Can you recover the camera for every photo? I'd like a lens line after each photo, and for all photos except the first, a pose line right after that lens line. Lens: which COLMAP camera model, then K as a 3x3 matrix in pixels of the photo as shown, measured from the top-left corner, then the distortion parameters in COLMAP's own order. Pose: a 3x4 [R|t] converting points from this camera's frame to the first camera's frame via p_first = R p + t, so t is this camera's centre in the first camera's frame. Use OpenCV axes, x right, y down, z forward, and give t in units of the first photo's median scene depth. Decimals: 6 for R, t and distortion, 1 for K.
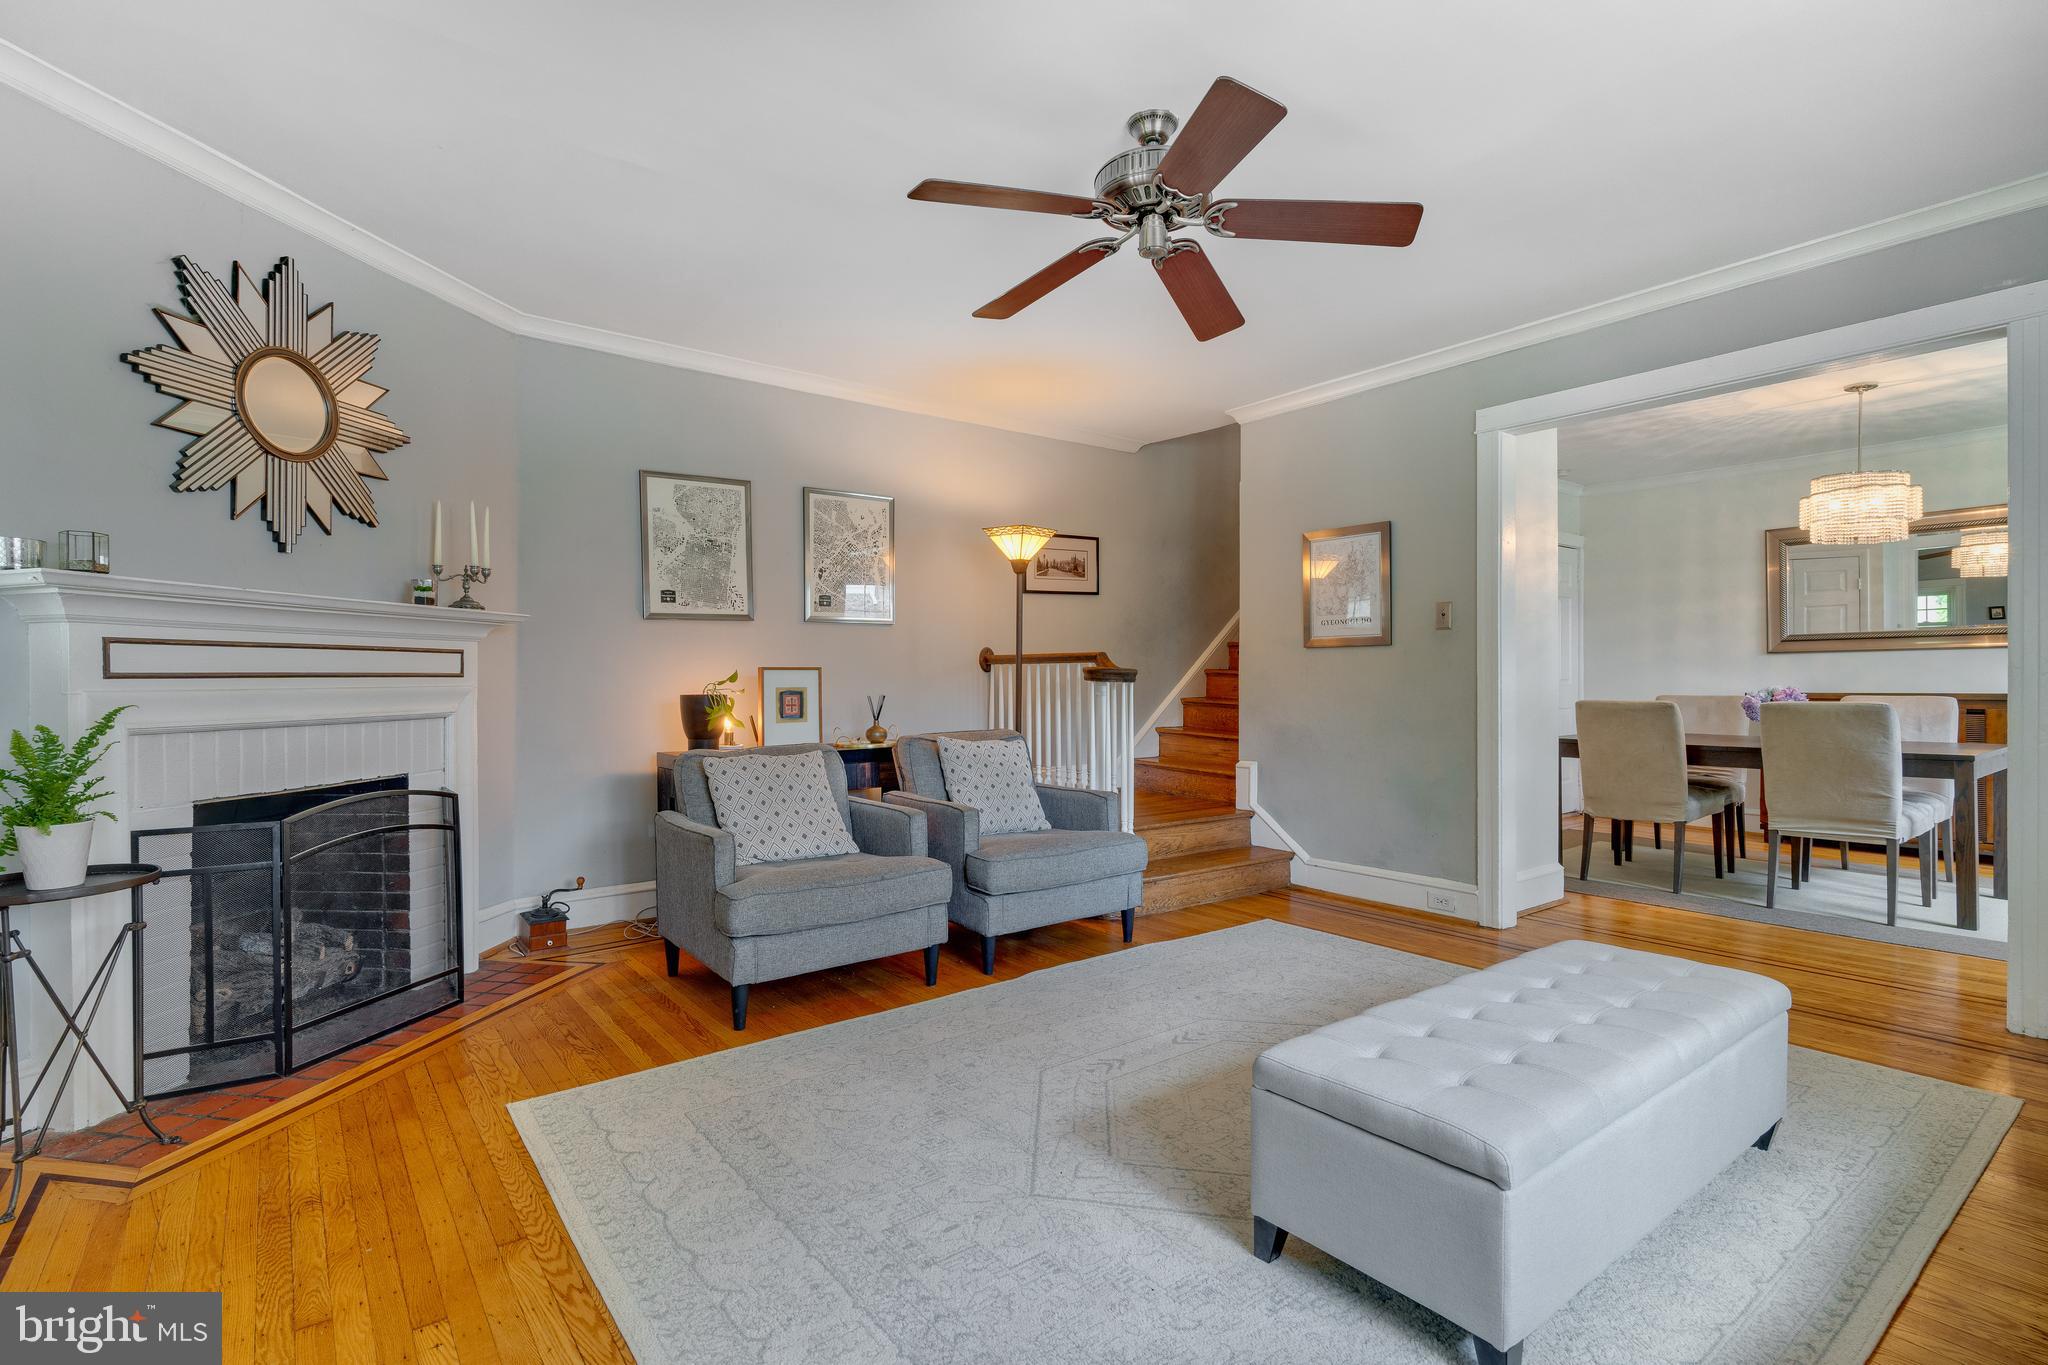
lens RADIAL K [[977.1, 0, 1014.2], [0, 977.1, 678.8], [0, 0, 1]] dist [0.002973, 0.001987]
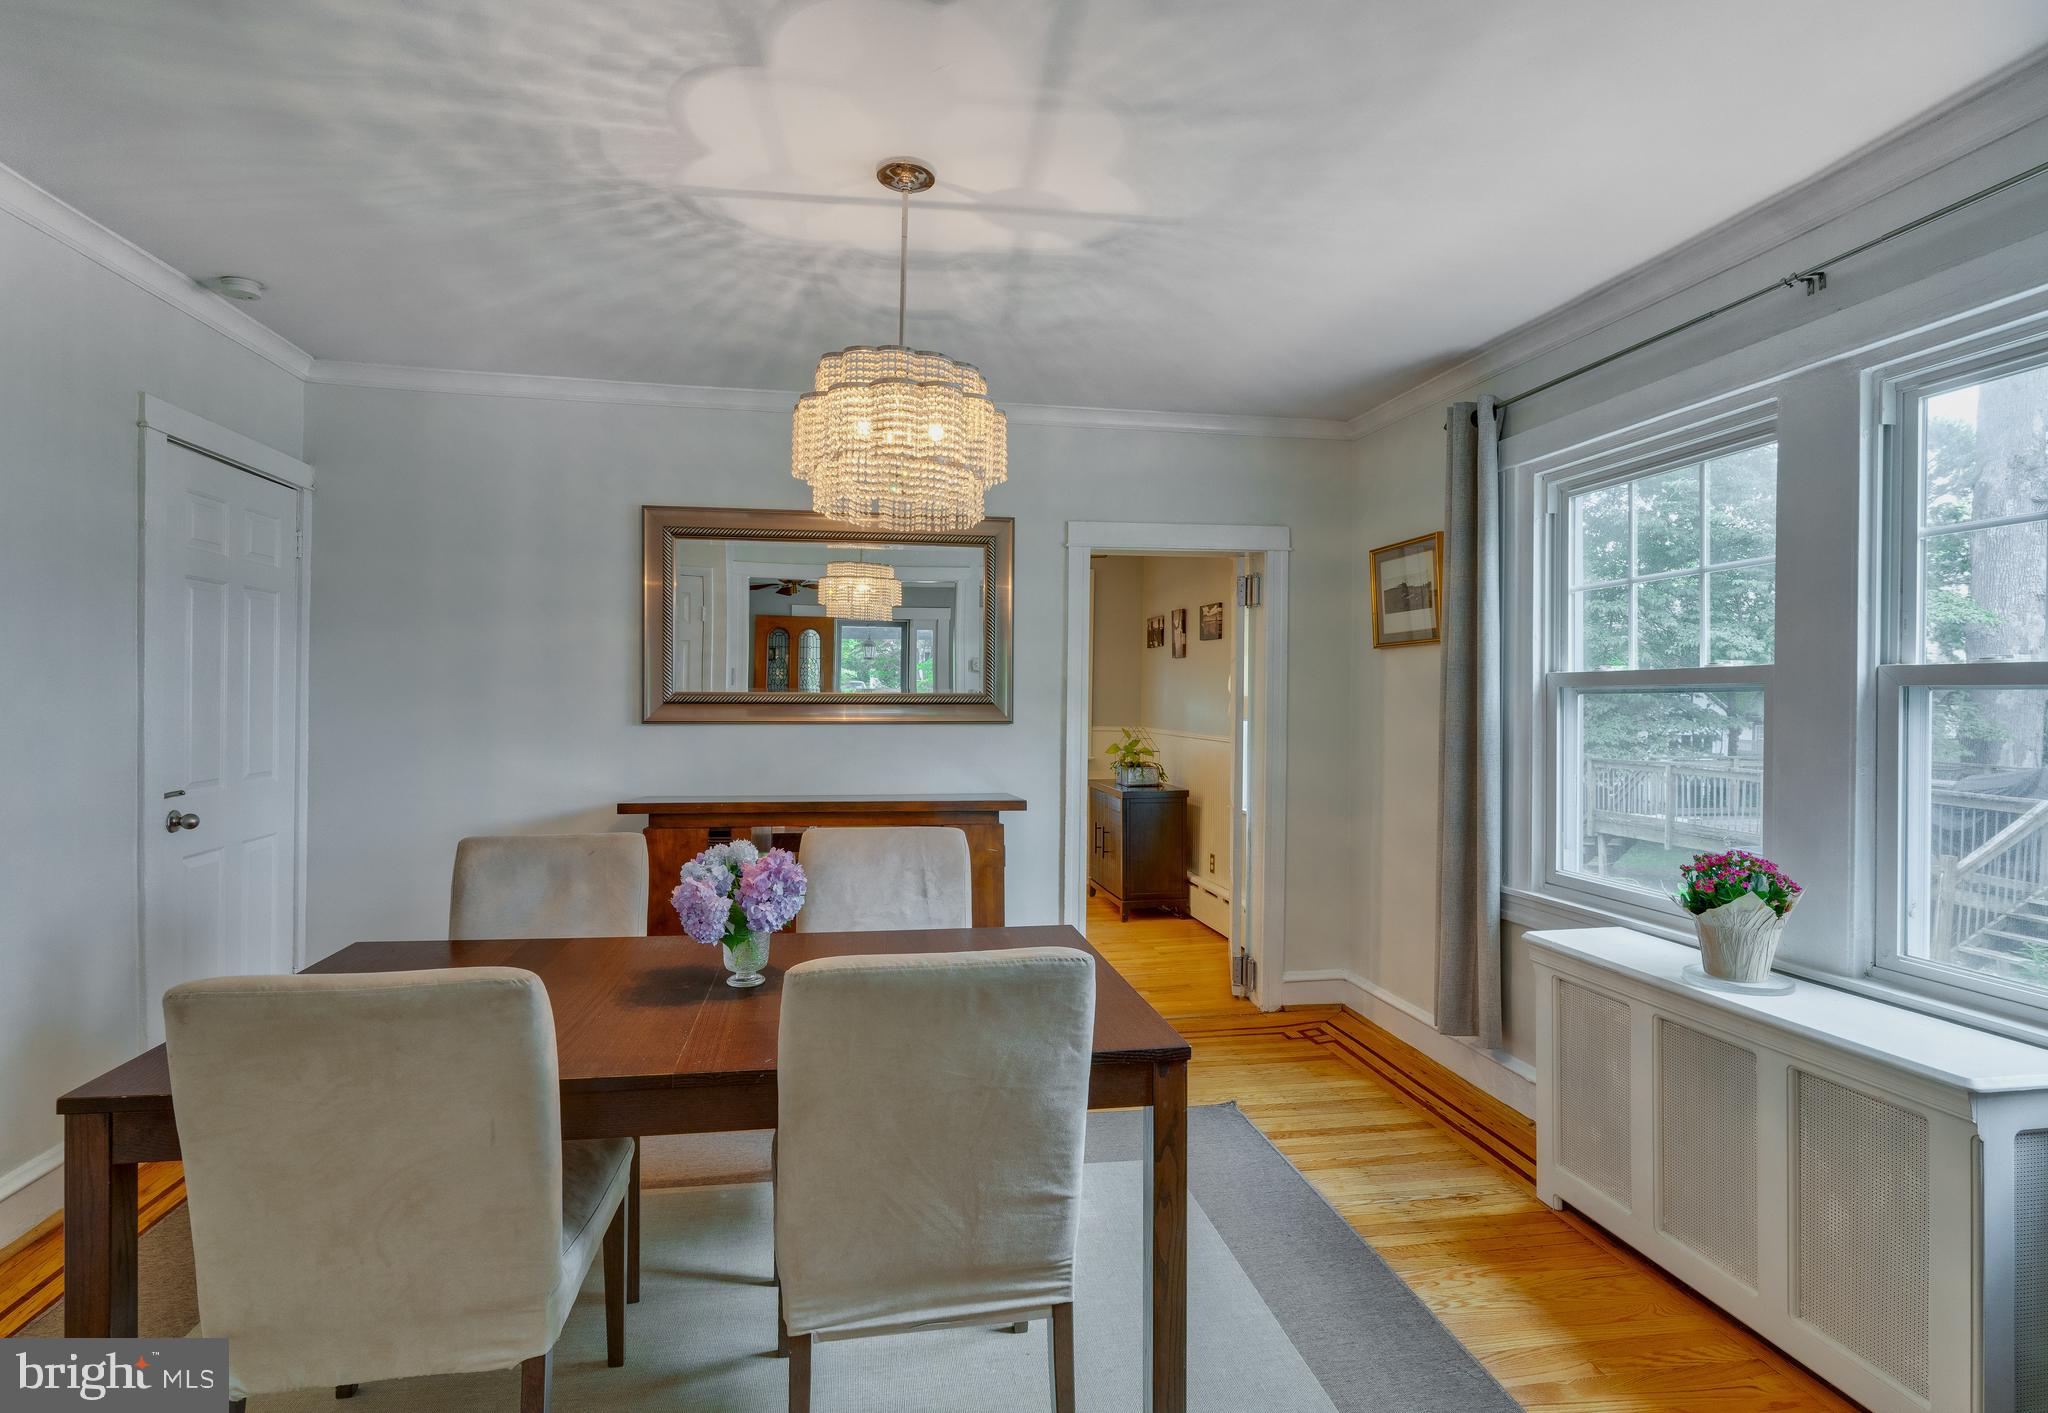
lens RADIAL K [[1012.7, 0, 1020.0], [0, 1012.7, 703.1], [0, 0, 1]] dist [0.003214, 0.000203]
pose [[0.466427, -0.006025, 0.884539, 0.402600], [-0.002903, 0.999961, 0.008342, -0.050732], [-0.884555, -0.006459, 0.466391, 0.617878]]
